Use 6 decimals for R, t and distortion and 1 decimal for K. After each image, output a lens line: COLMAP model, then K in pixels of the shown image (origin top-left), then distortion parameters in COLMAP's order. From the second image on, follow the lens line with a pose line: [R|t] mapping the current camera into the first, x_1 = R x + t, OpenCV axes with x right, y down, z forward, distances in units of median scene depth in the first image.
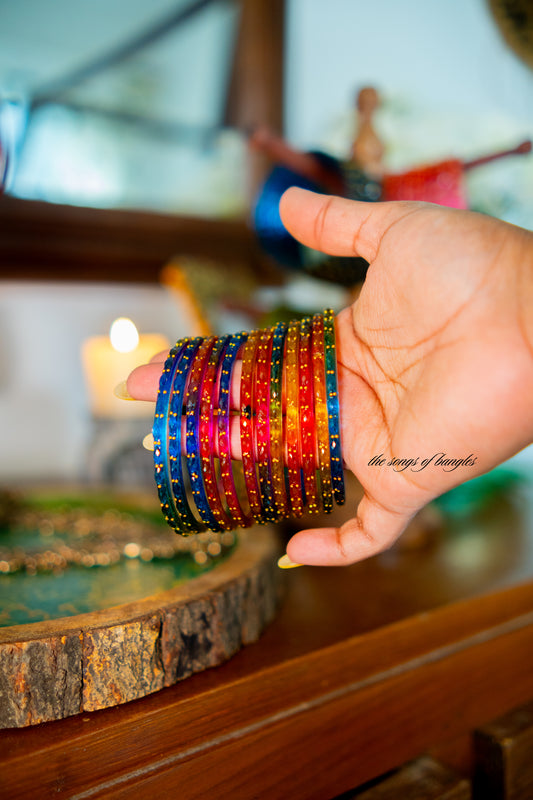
lens RADIAL K [[835.5, 0, 266.5], [0, 835.5, 400.0], [0, 0, 1]] dist [0.017946, 0.009712]
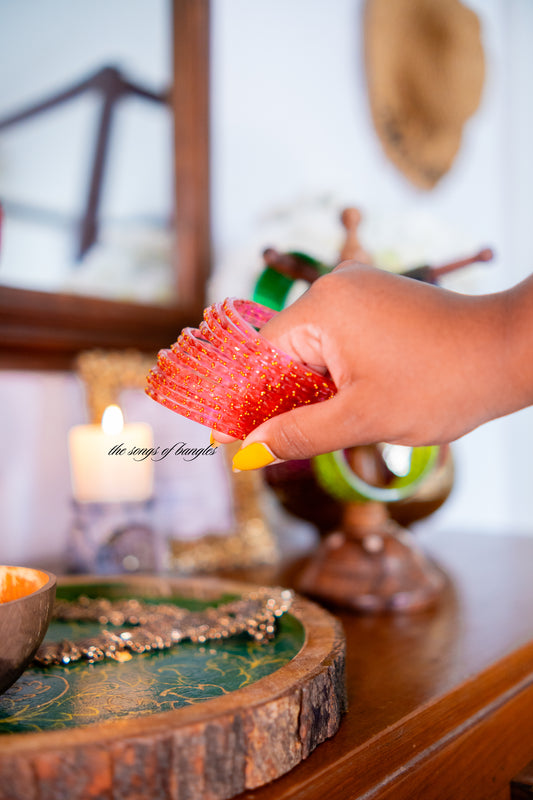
lens RADIAL K [[835.5, 0, 266.5], [0, 835.5, 400.0], [0, 0, 1]] dist [0.017946, 0.009712]
pose [[0.975824, -0.001118, 0.218556, -0.409236], [0.021547, 0.995608, -0.091111, -0.013156], [-0.217494, 0.093617, 0.971562, -0.059073]]
